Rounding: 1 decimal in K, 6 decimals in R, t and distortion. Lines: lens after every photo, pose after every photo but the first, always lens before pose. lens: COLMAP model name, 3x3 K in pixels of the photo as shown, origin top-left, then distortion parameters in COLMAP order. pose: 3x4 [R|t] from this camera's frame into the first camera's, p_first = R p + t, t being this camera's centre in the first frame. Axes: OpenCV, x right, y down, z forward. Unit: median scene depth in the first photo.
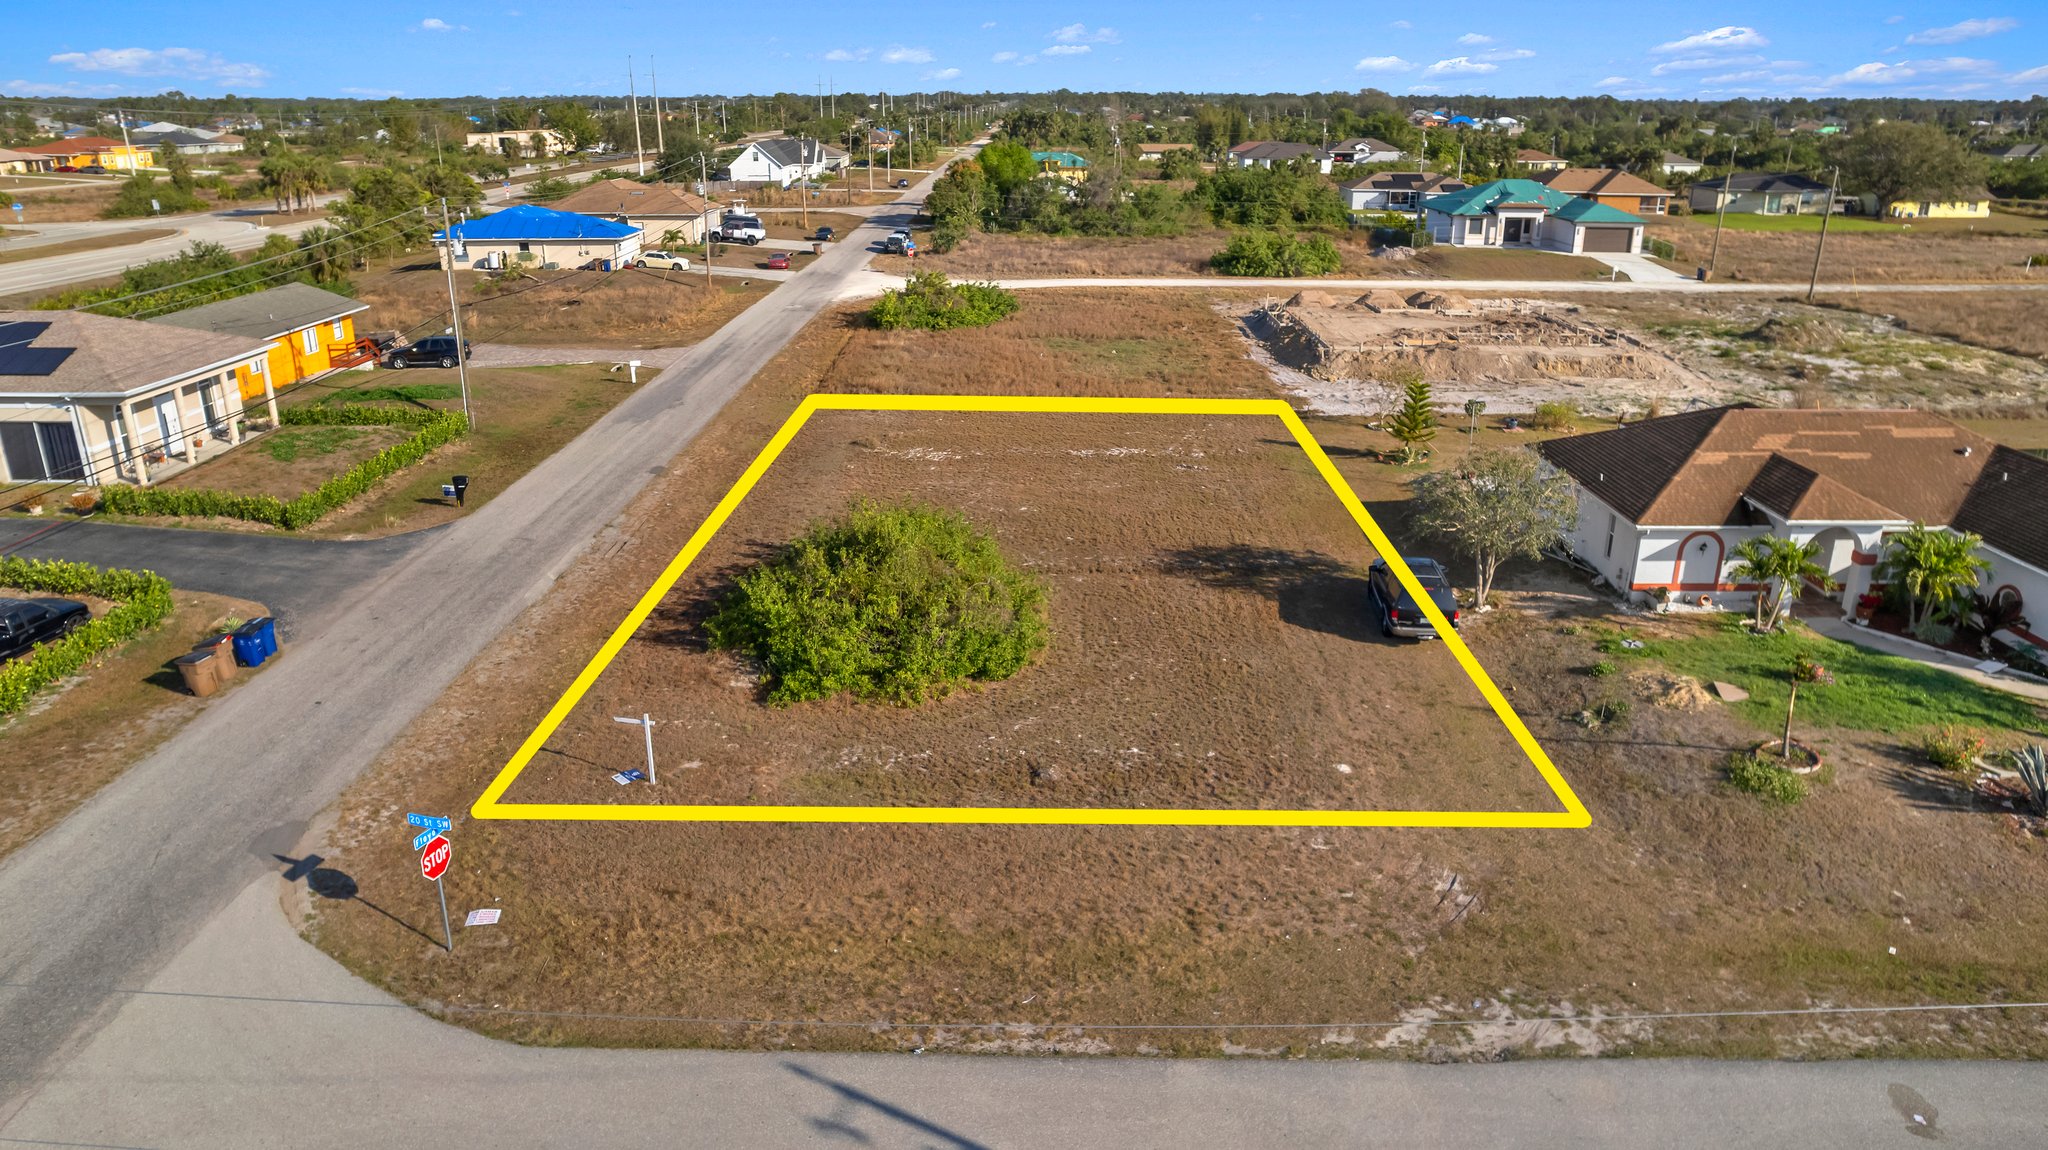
lens RADIAL K [[1304.5, 0, 1024.0], [0, 1304.5, 575.0], [0, 0, 1]] dist [-0.087147, 0.080896]
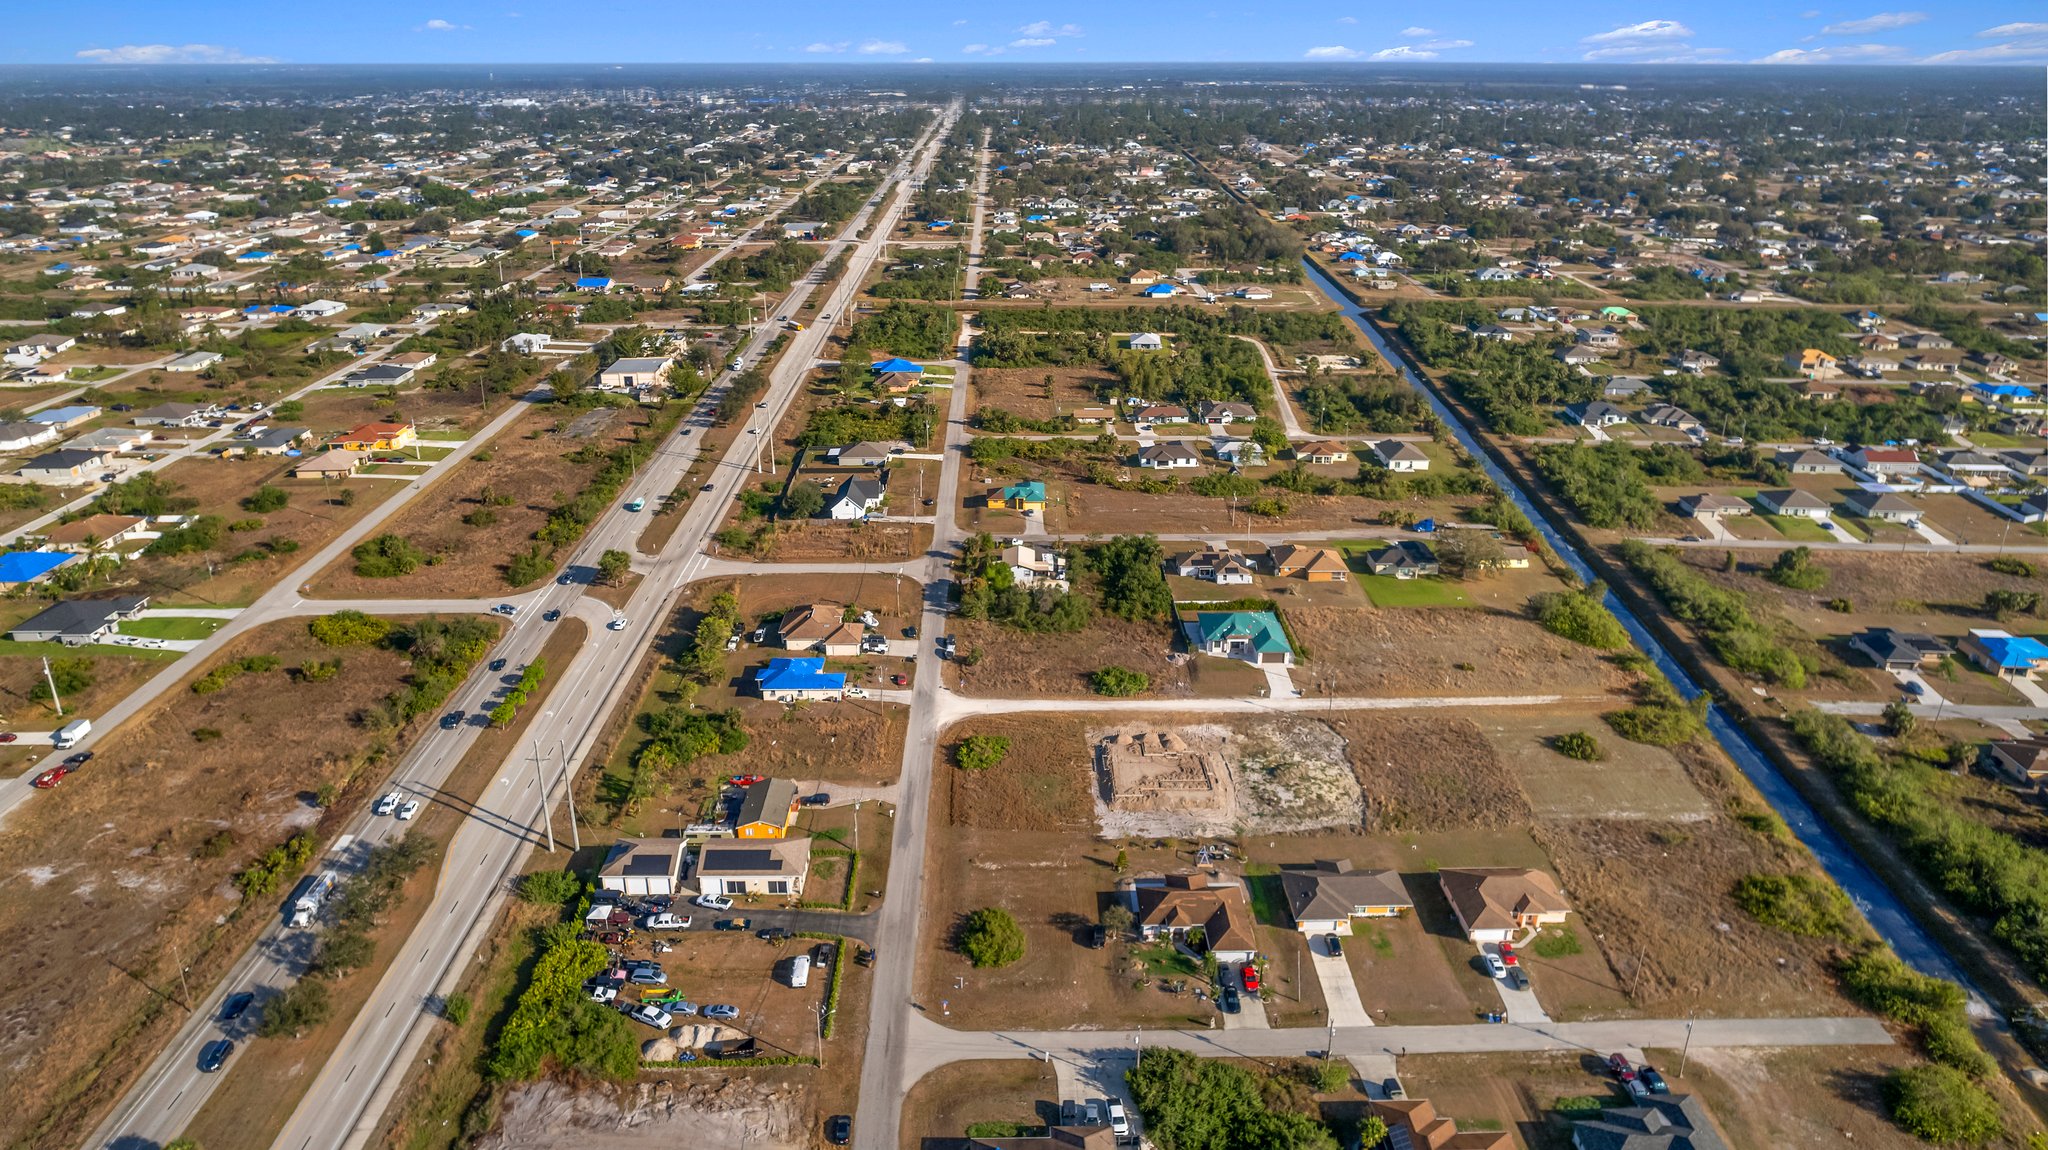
lens RADIAL K [[1303.4, 0, 1016.2], [0, 1303.4, 570.4], [0, 0, 1]] dist [-0.040142, -0.000657]
pose [[0.999758, -0.007367, 0.020707, -0.125777], [0.006732, 0.999511, 0.030543, -1.777157], [-0.020922, -0.030397, 0.999319, -4.527320]]
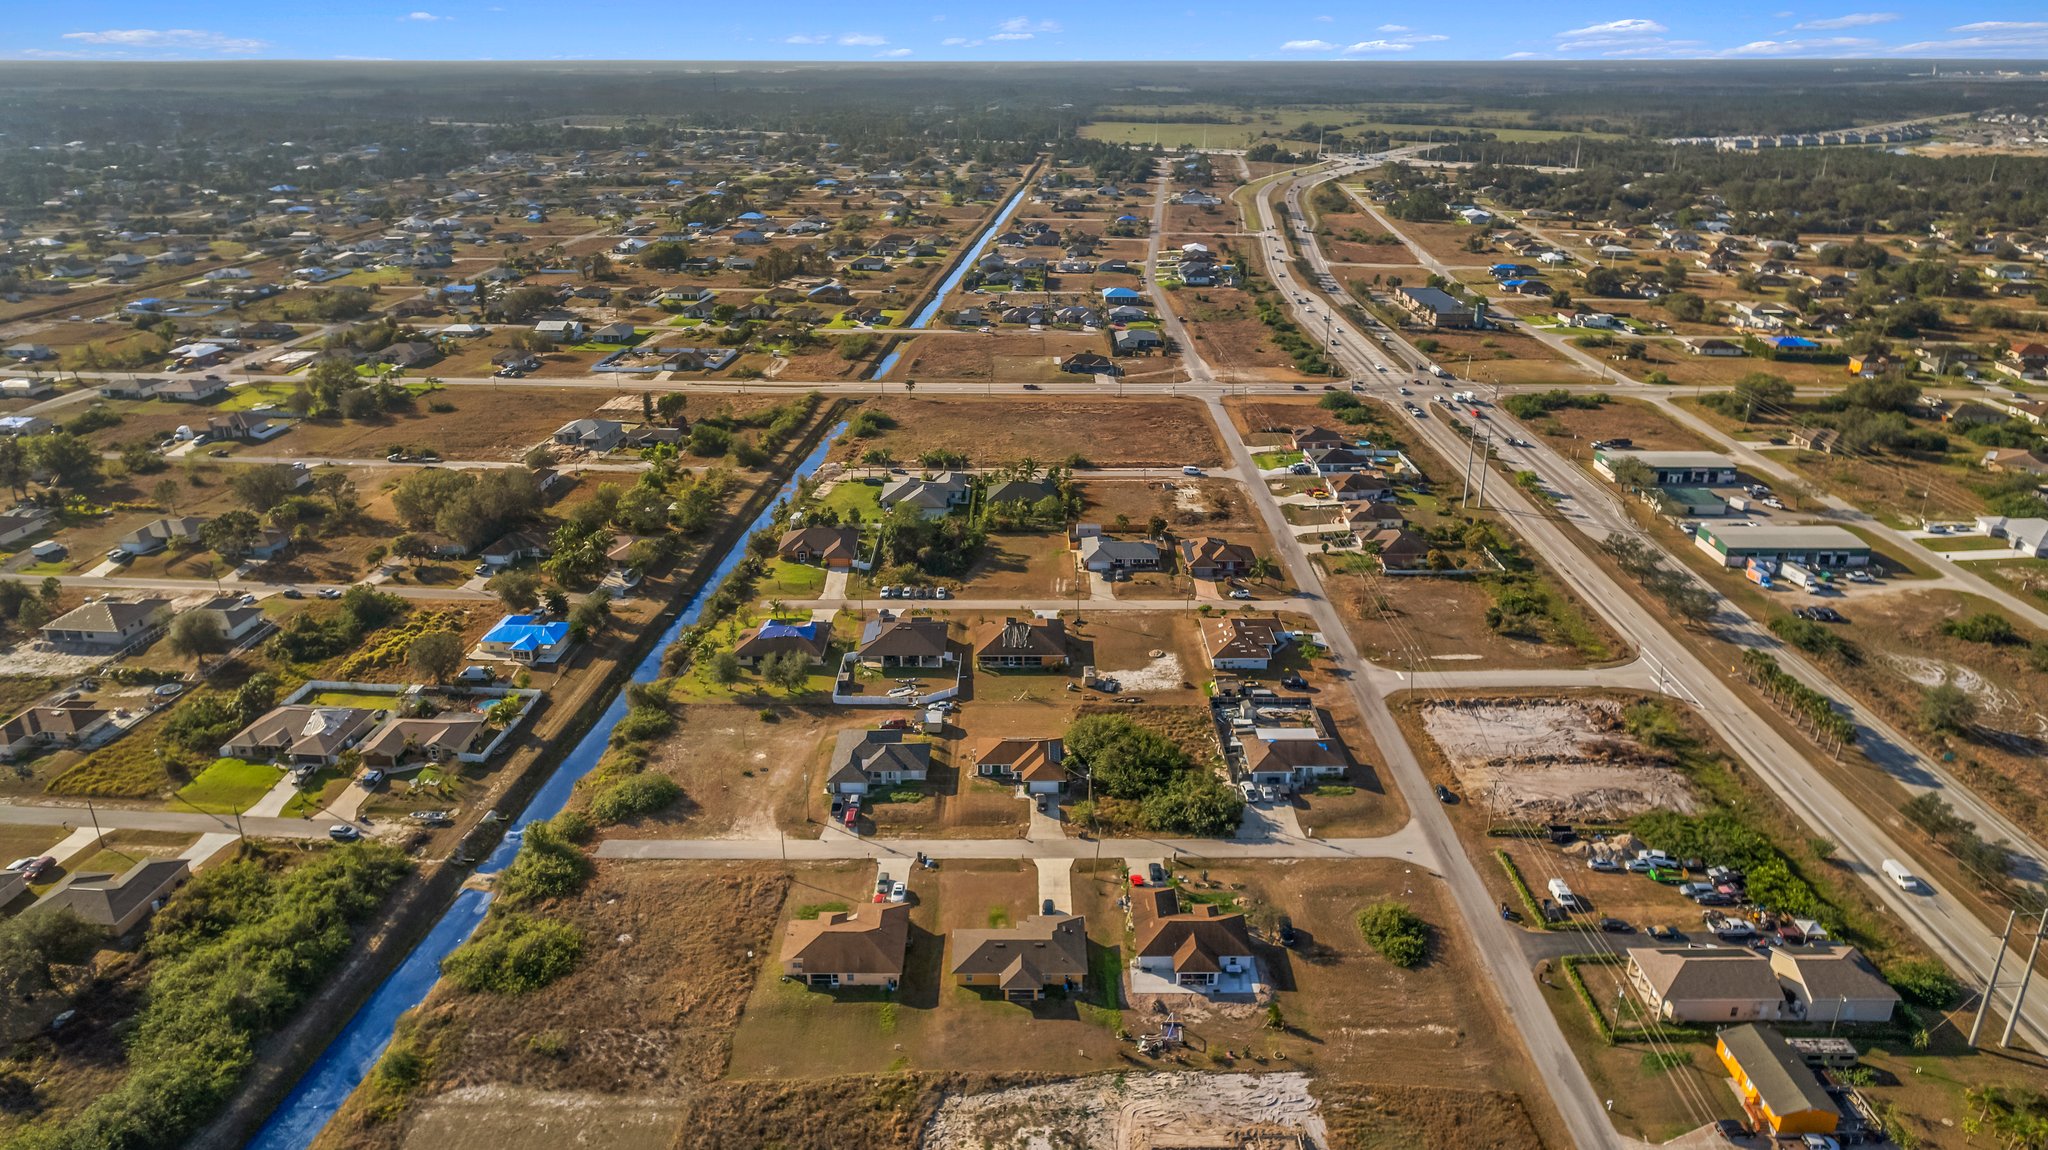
lens RADIAL K [[1274.8, 0, 1023.8], [0, 1274.8, 571.2], [0, 0, 1]] dist [-0.072814, 0.059417]
pose [[-0.999974, 0.005403, -0.004853, 1.488485], [0.000680, 0.735015, 0.678050, -4.794454], [0.007231, 0.678029, -0.735000, 4.091692]]
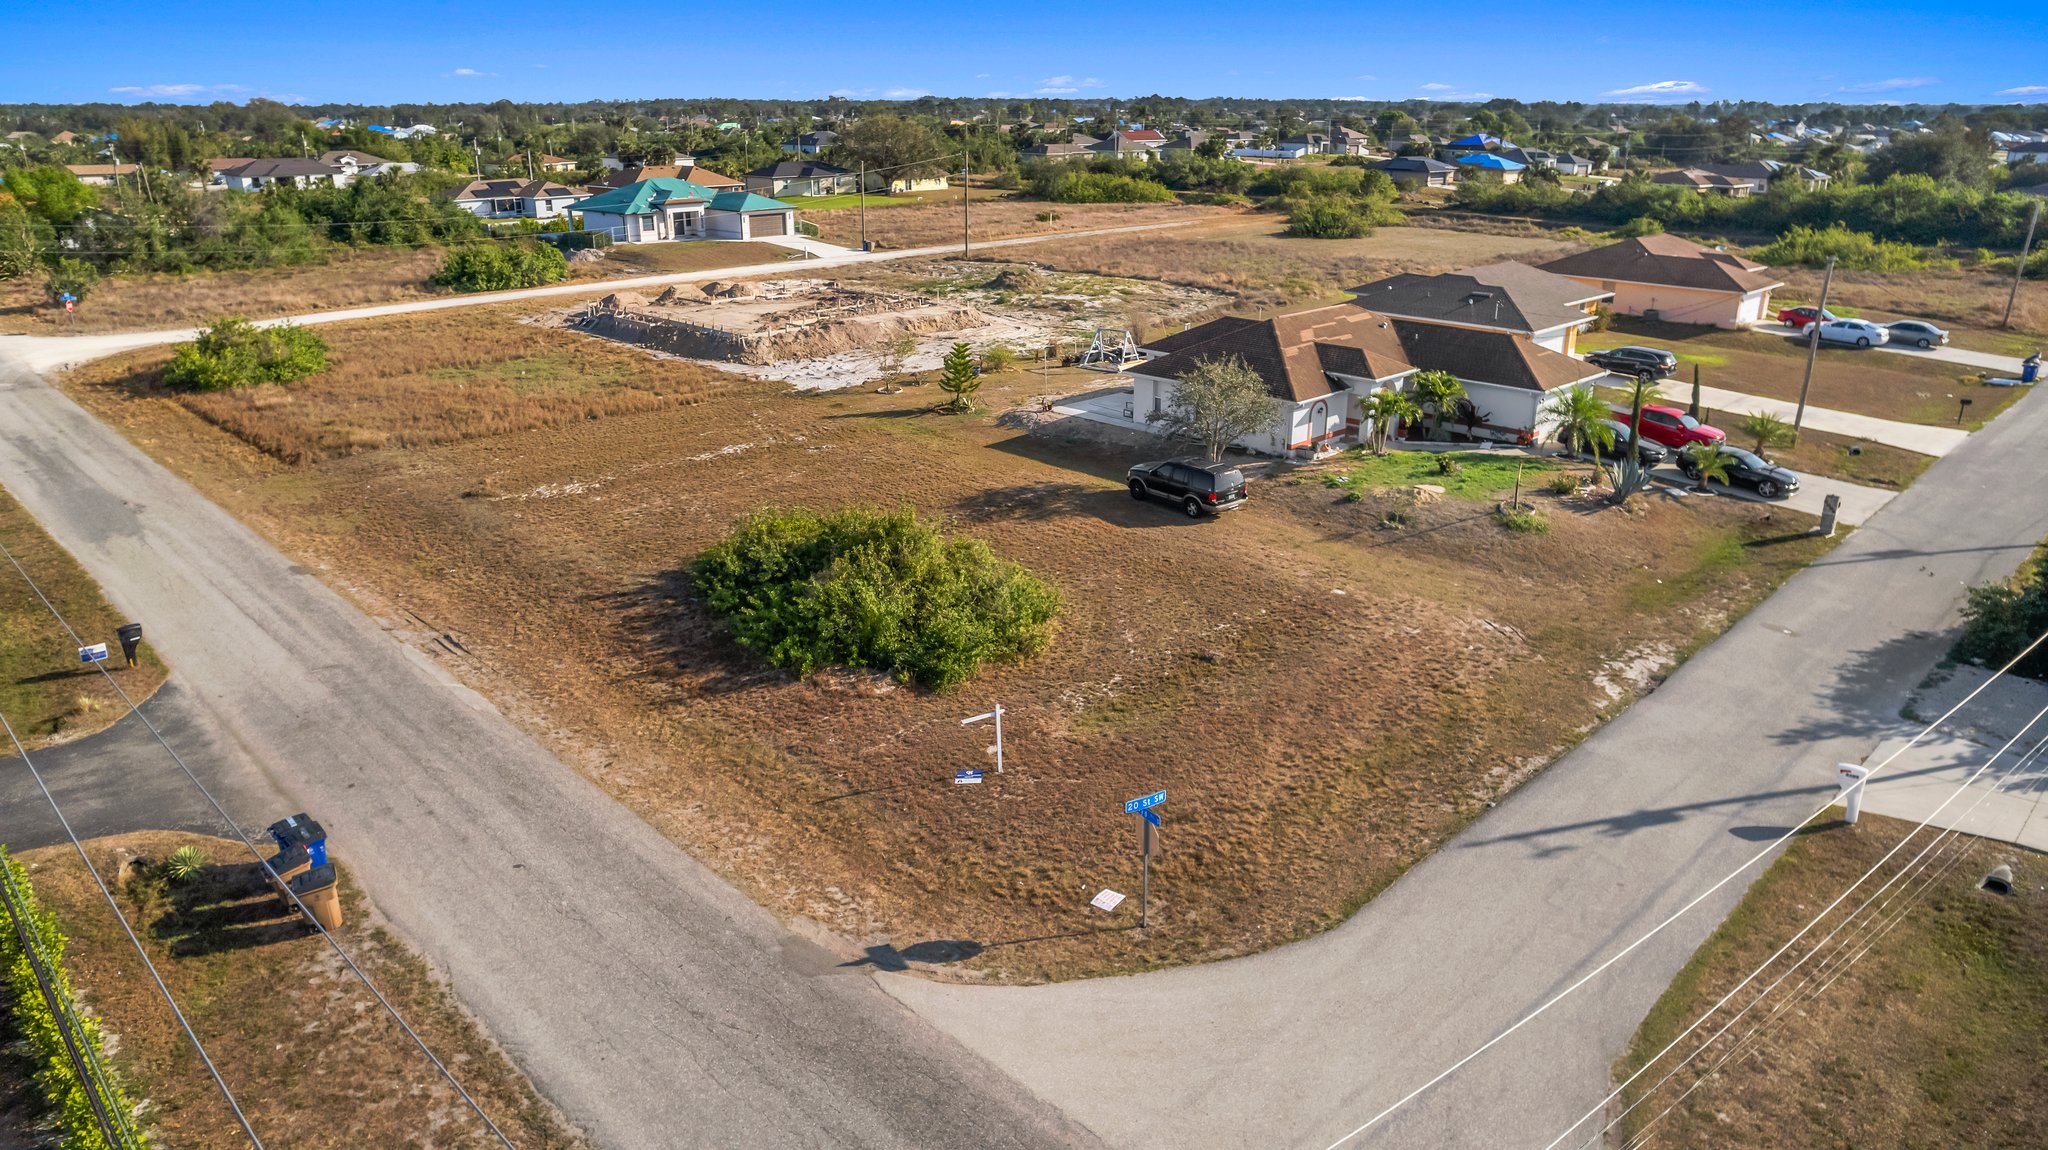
lens RADIAL K [[1330.8, 0, 998.2], [0, 1330.8, 514.7], [0, 0, 1]] dist [-0.077424, 0.066968]
pose [[0.711286, -0.211536, 0.670317, -0.829879], [0.246412, 0.968163, 0.044057, -0.069974], [-0.658296, 0.133837, 0.740766, 0.182245]]
